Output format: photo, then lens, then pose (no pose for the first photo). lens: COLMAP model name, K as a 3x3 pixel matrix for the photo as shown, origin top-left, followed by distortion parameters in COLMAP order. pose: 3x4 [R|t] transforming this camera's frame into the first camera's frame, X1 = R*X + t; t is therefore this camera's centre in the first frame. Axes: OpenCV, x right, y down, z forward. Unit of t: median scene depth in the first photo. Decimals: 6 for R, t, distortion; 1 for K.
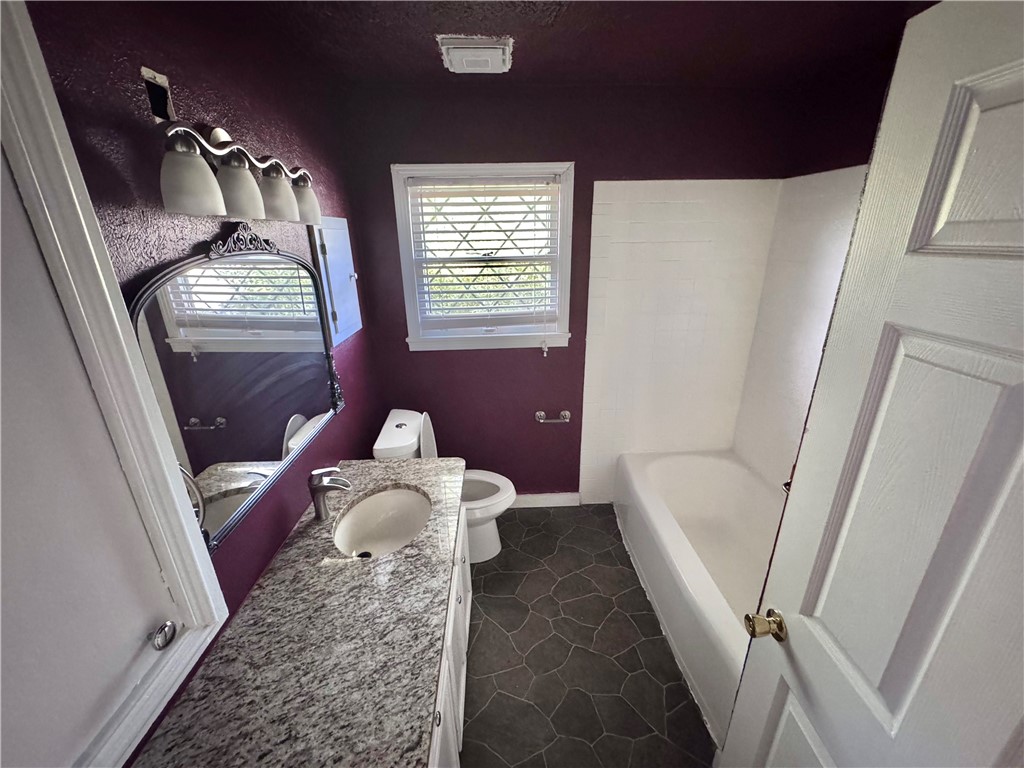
lens RADIAL K [[408.0, 0, 511.2], [0, 408.0, 384.9], [0, 0, 1]] dist [-0.003308, -0.000321]
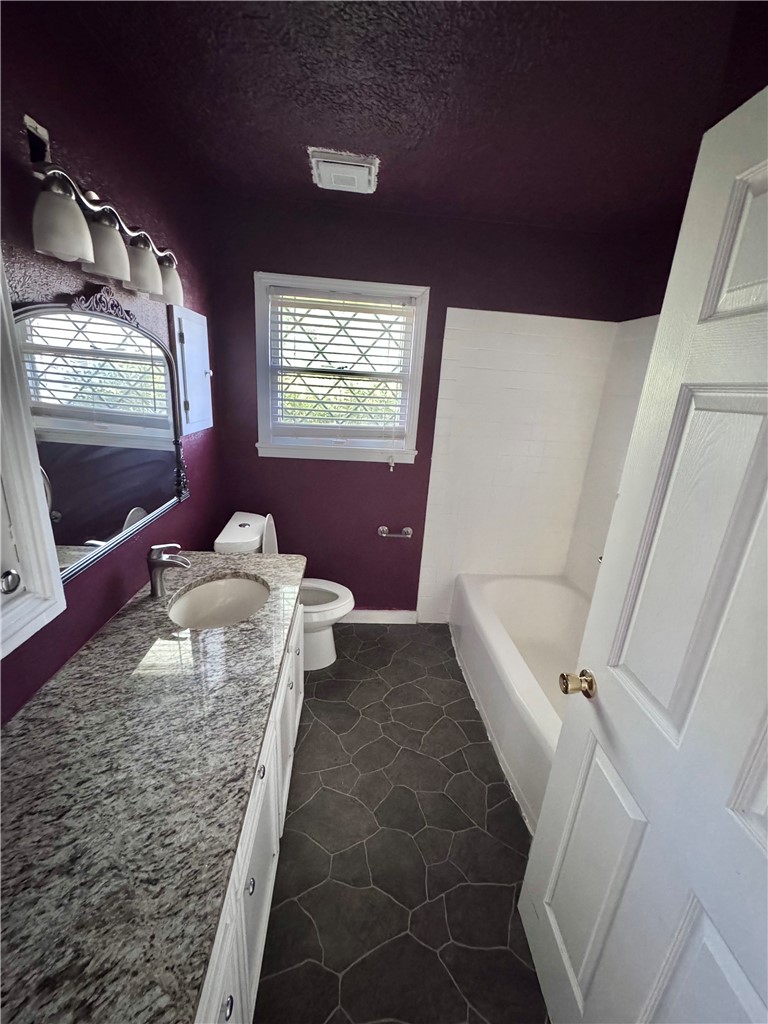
lens RADIAL K [[408.0, 0, 384.0], [0, 408.0, 512.0], [0, 0, 1]] dist [-0.003308, -0.000321]
pose [[0.995892, 0.065300, 0.062732, 0.009718], [-0.062336, 0.996895, -0.048105, 0.124871], [-0.065679, 0.043997, 0.996870, -0.034131]]
